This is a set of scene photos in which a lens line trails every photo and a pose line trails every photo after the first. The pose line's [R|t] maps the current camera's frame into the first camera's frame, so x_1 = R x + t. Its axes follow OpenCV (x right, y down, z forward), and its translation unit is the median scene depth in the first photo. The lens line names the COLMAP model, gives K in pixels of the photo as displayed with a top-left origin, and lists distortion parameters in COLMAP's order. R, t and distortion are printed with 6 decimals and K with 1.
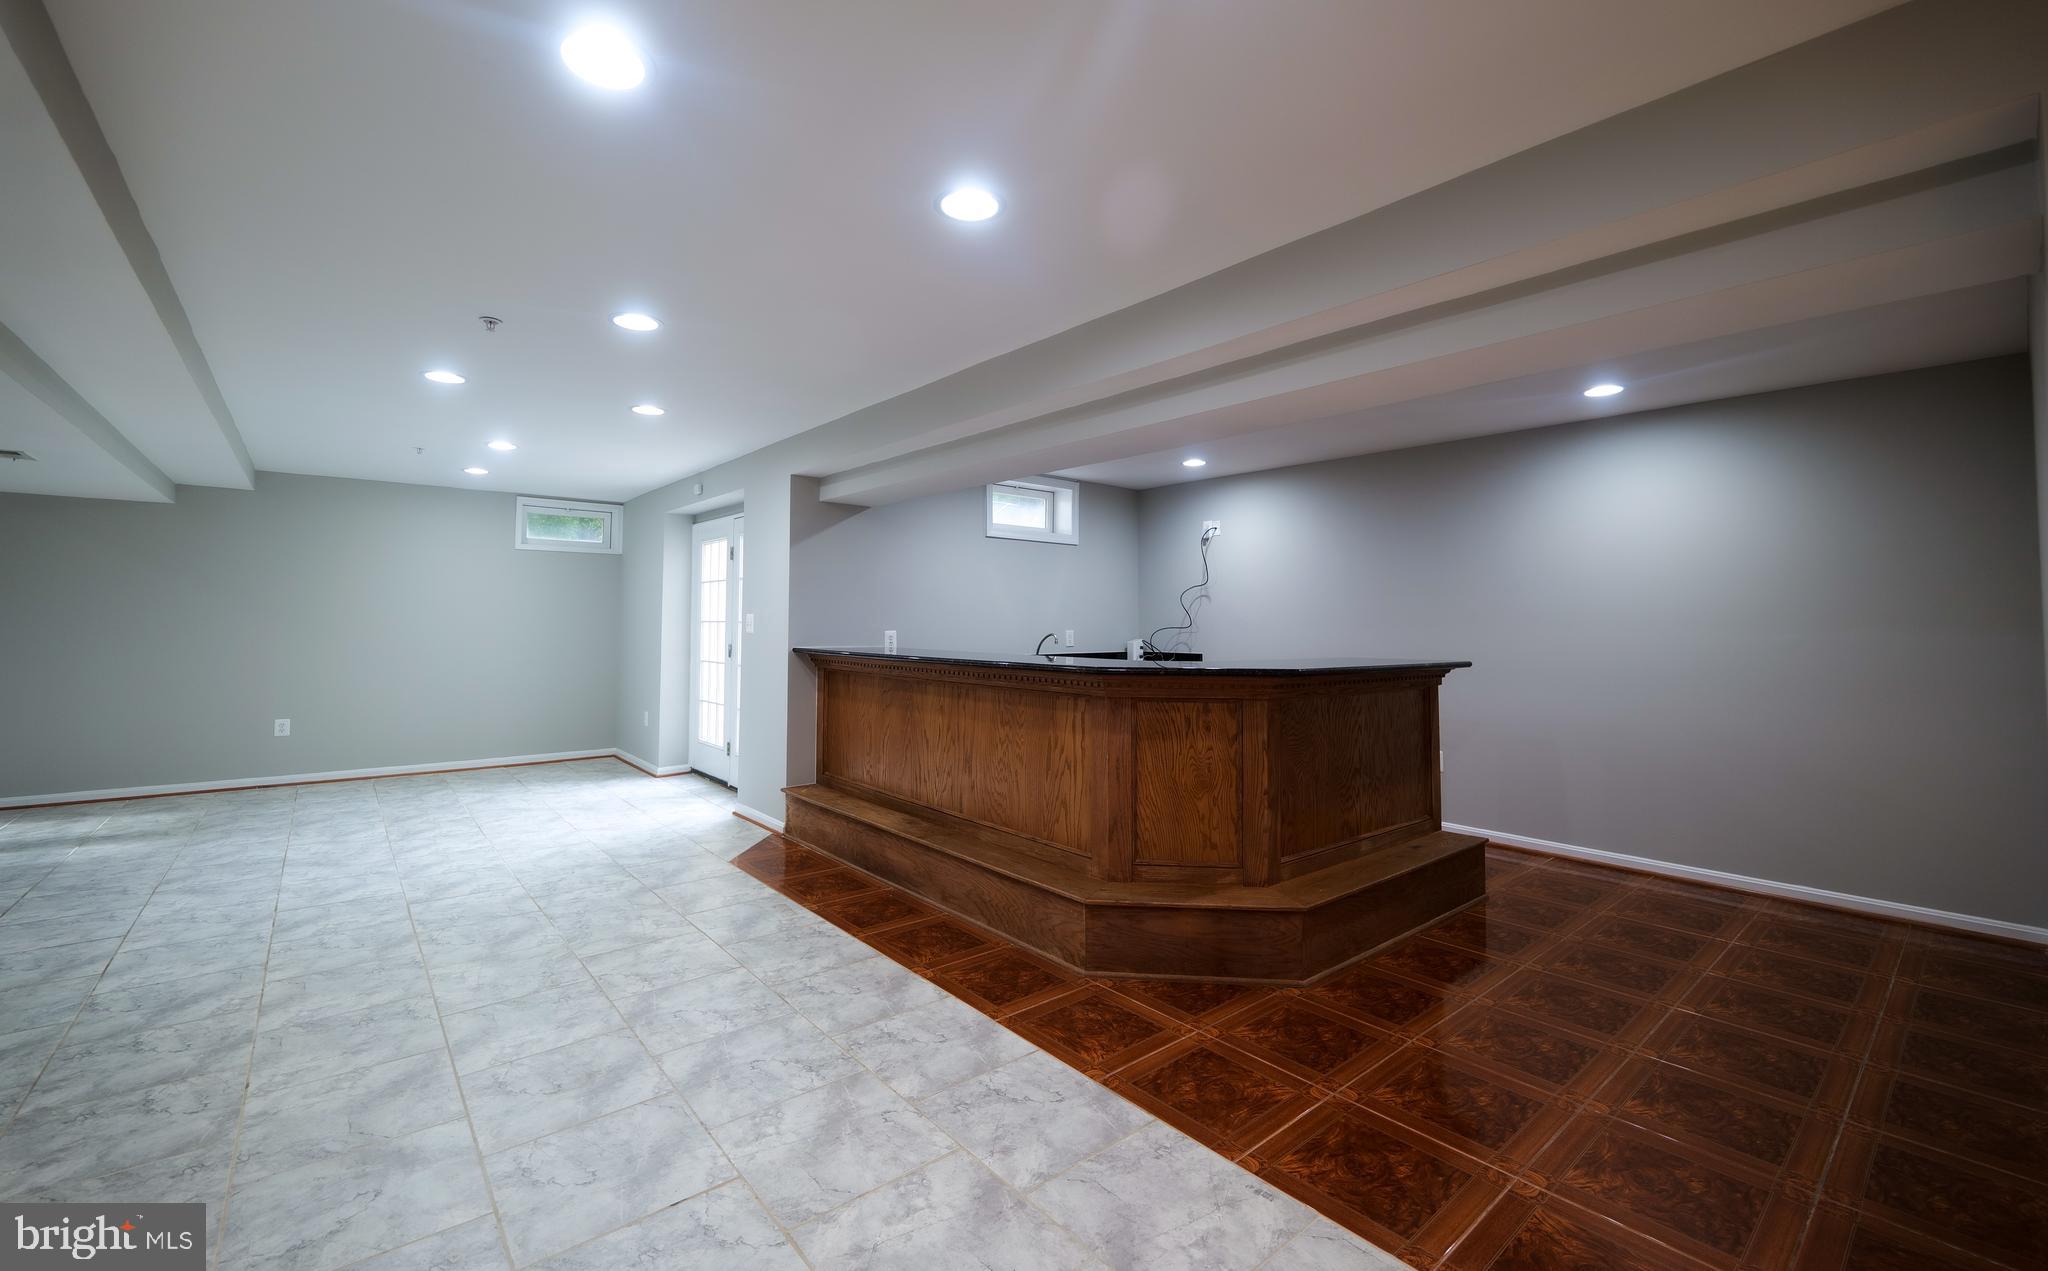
lens RADIAL K [[833.1, 0, 1014.0], [0, 833.1, 590.2], [0, 0, 1]] dist [-0.010827, 0.000165]
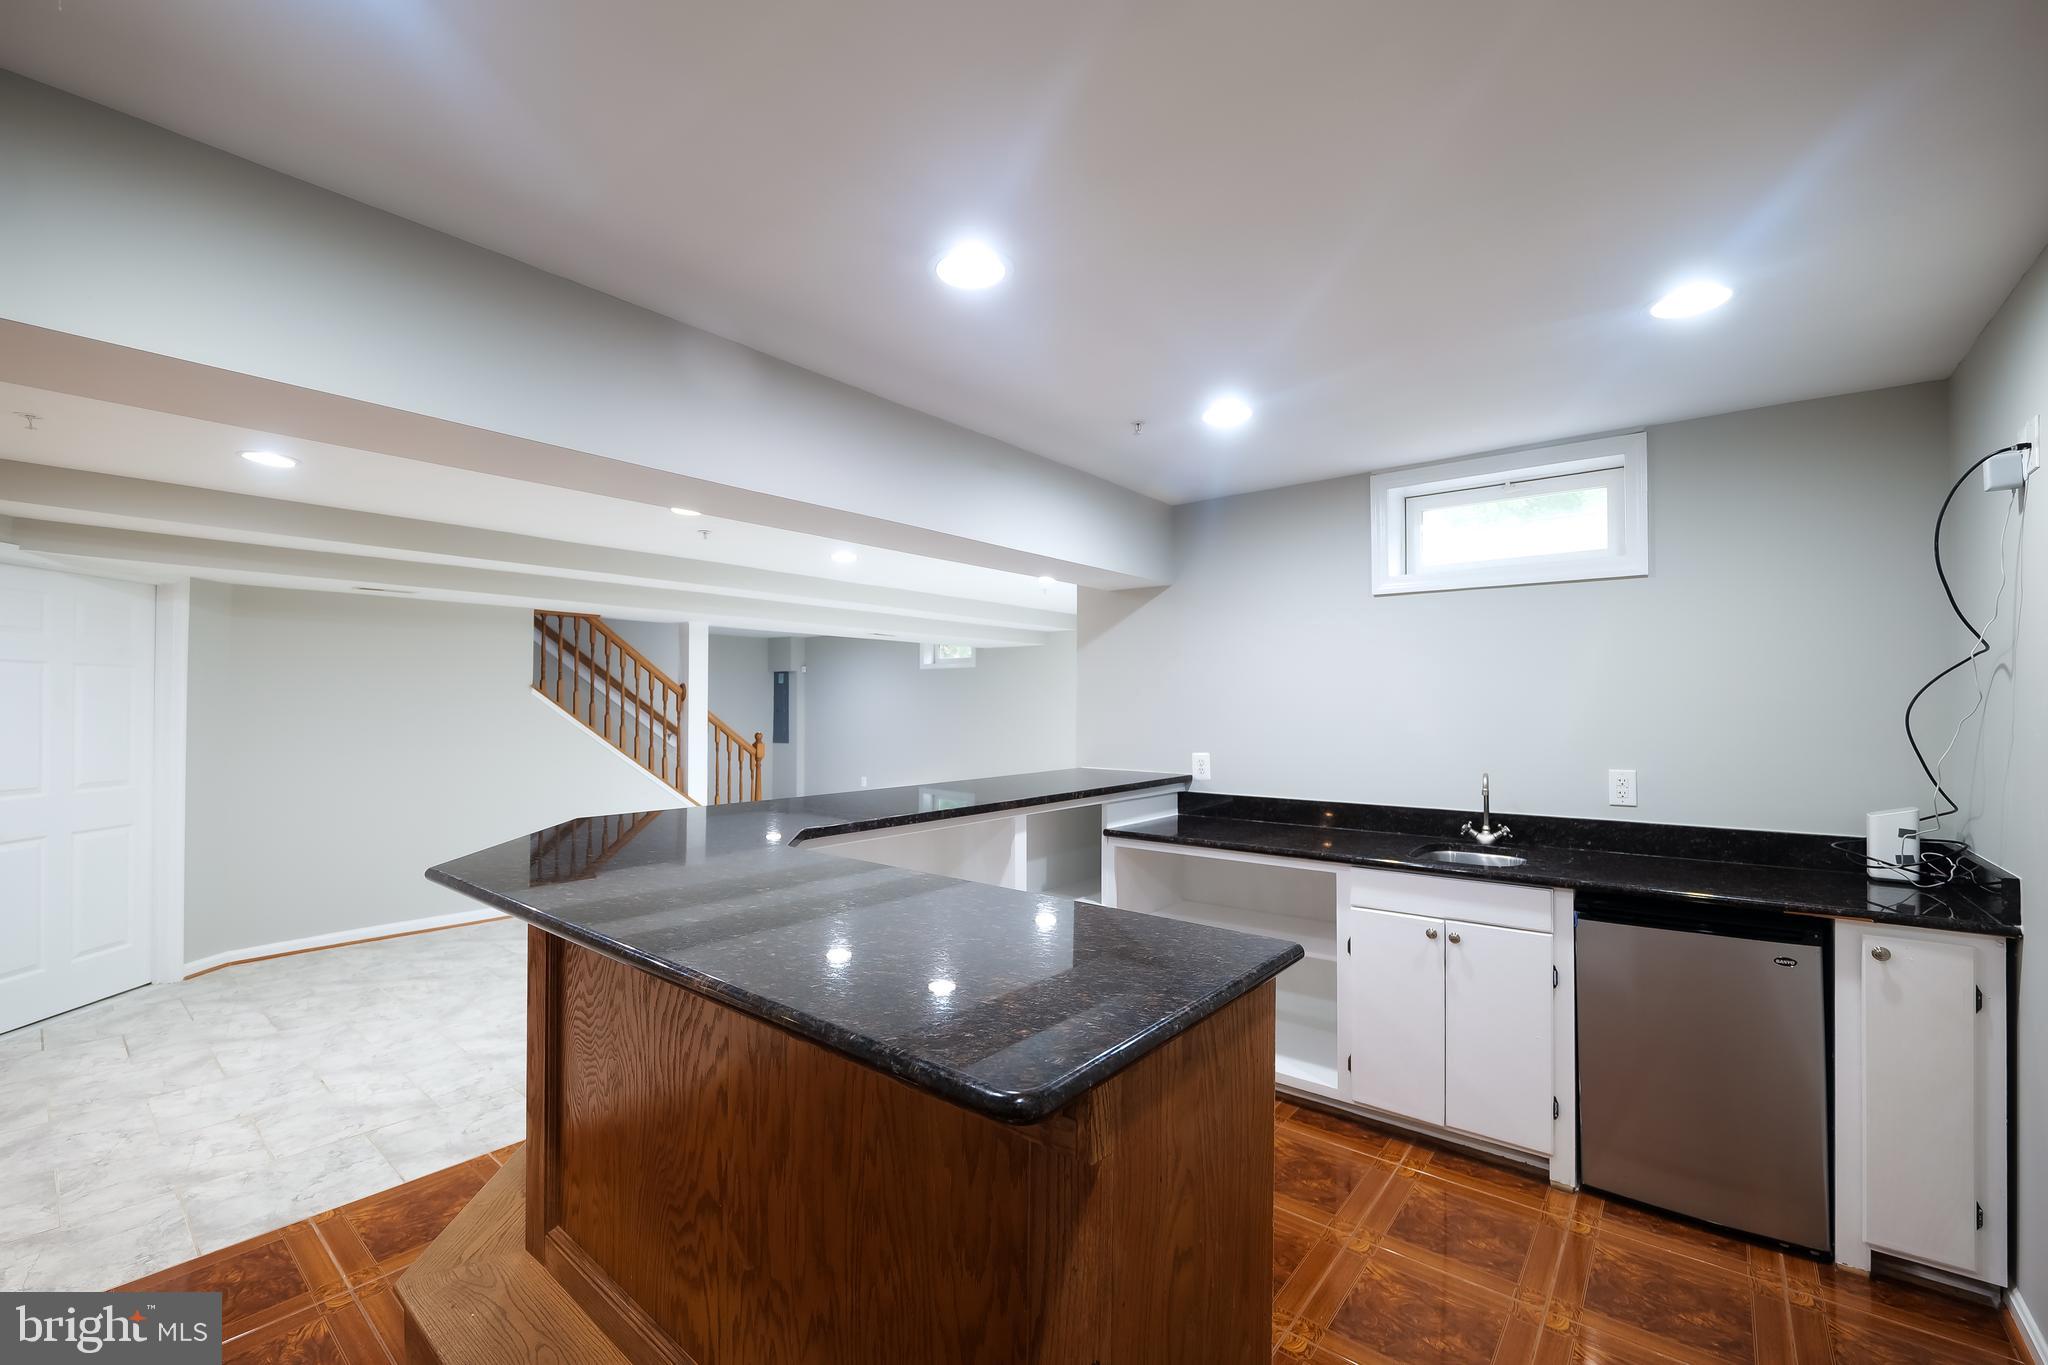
lens RADIAL K [[861.3, 0, 1013.7], [0, 861.3, 697.2], [0, 0, 1]] dist [-0.001043, -0.000320]
pose [[0.171121, -0.014321, -0.985146, 0.896319], [0.038487, 0.999228, -0.007840, 0.001803], [0.984498, -0.036574, 0.171540, 1.178514]]
